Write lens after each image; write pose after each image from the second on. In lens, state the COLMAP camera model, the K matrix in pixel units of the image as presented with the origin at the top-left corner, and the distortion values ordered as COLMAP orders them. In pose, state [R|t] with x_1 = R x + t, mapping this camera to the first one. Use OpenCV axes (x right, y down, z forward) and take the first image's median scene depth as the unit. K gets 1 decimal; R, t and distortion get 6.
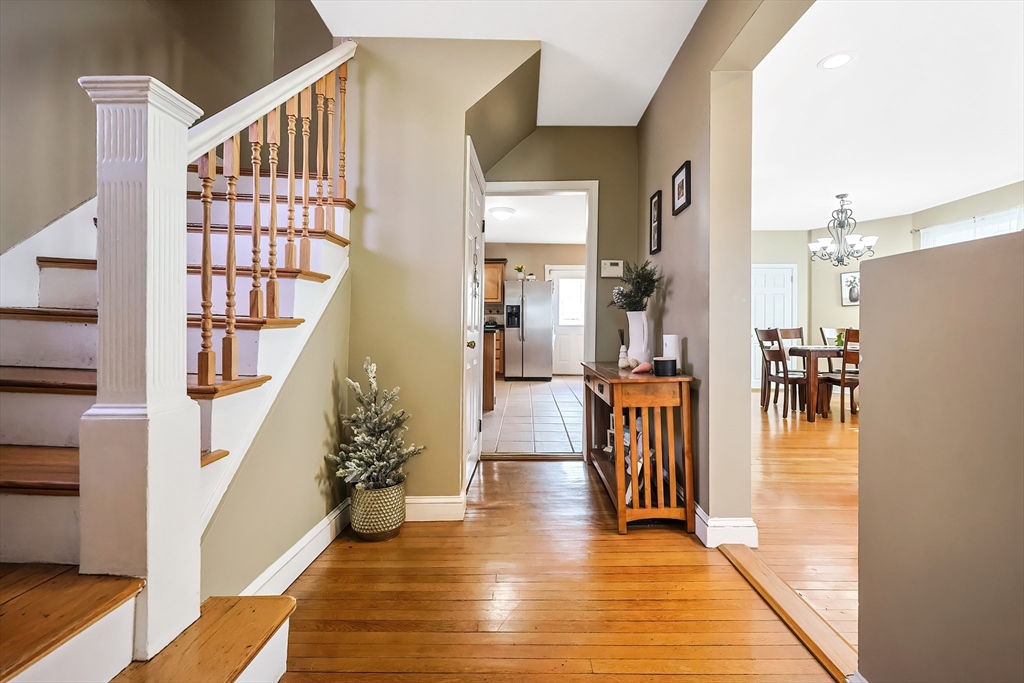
lens RADIAL K [[421.4, 0, 512.8], [0, 421.4, 324.3], [0, 0, 1]] dist [0.002104, 0.000288]
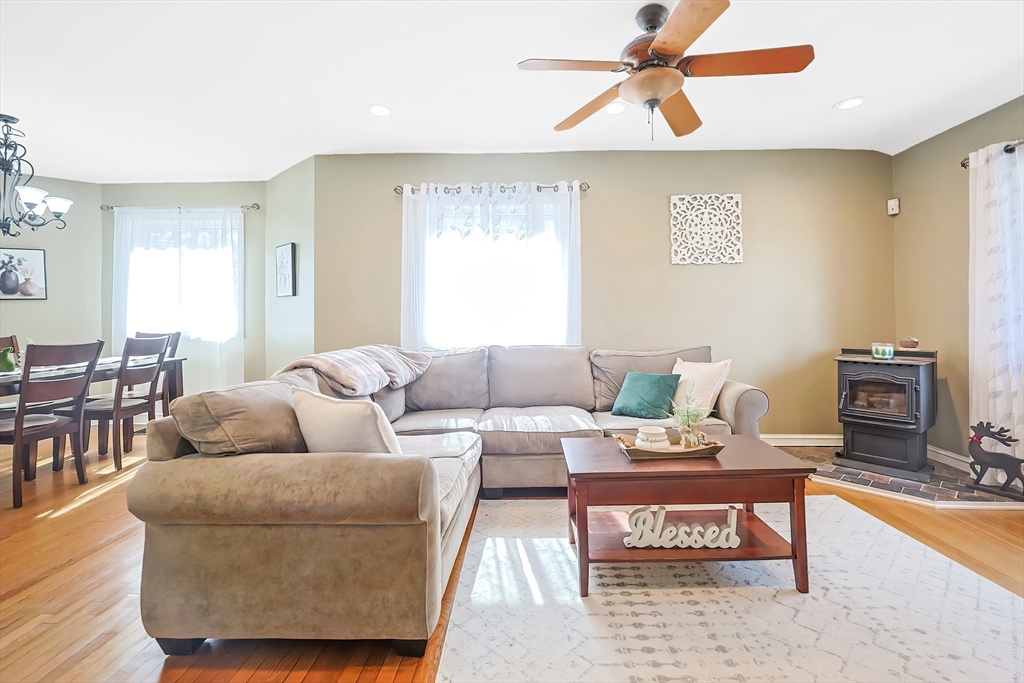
lens RADIAL K [[434.9, 0, 522.3], [0, 434.9, 313.4], [0, 0, 1]] dist [0.000015, 0.000446]
pose [[-0.027129, 0.003383, 0.999626, 0.144991], [-0.000149, 0.999994, -0.003388, -0.026253], [-0.999632, -0.000241, -0.027128, 0.284989]]
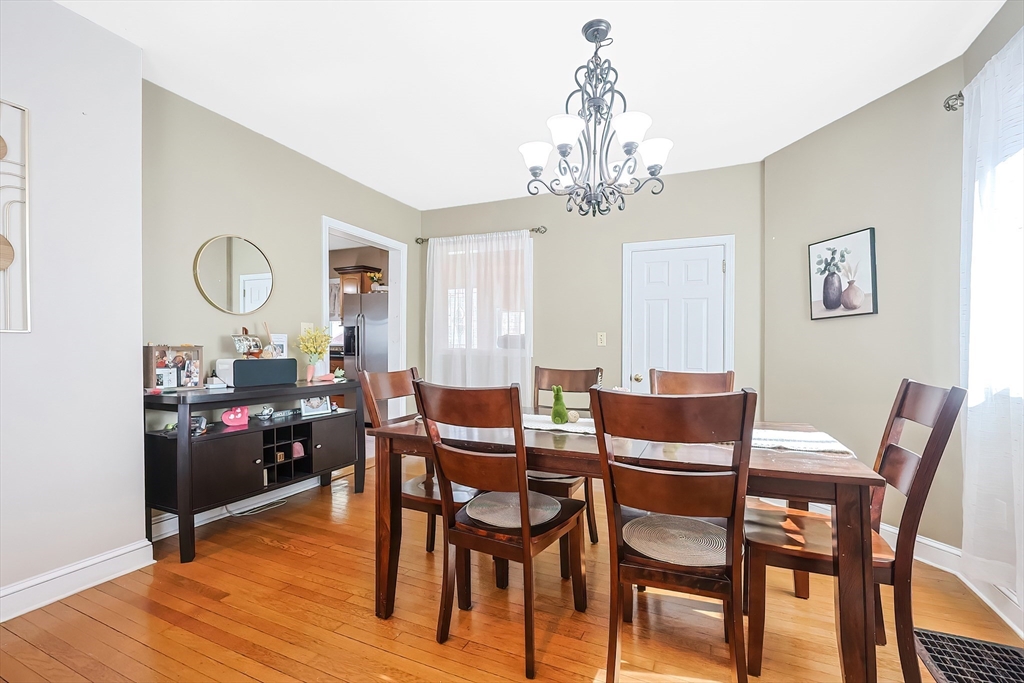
lens RADIAL K [[434.5, 0, 523.0], [0, 434.5, 345.4], [0, 0, 1]] dist [-0.000792, -0.000324]
pose [[0.925711, 0.005937, -0.378186, 0.862798], [-0.009435, 0.999928, -0.007397, -0.013349], [0.378115, 0.010416, 0.925700, 0.606614]]
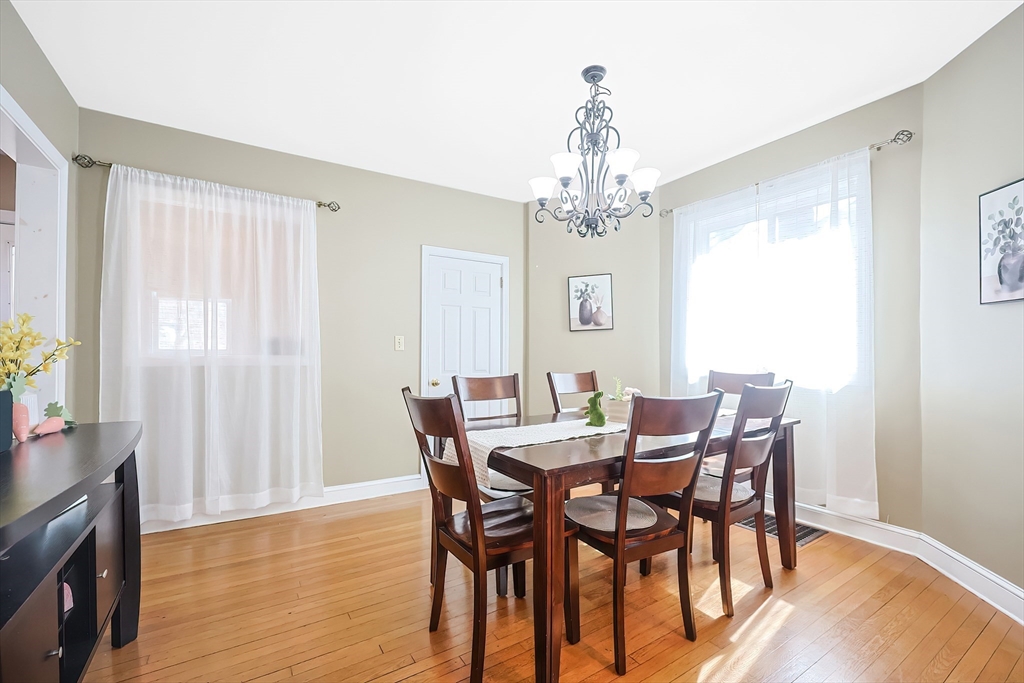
lens RADIAL K [[449.5, 0, 513.4], [0, 449.5, 348.6], [0, 0, 1]] dist [0.001183, 0.000182]
pose [[0.823589, 0.001464, 0.567185, 0.442799], [-0.000874, 0.999999, -0.001312, -0.021409], [-0.567187, 0.000585, 0.823589, 0.656663]]
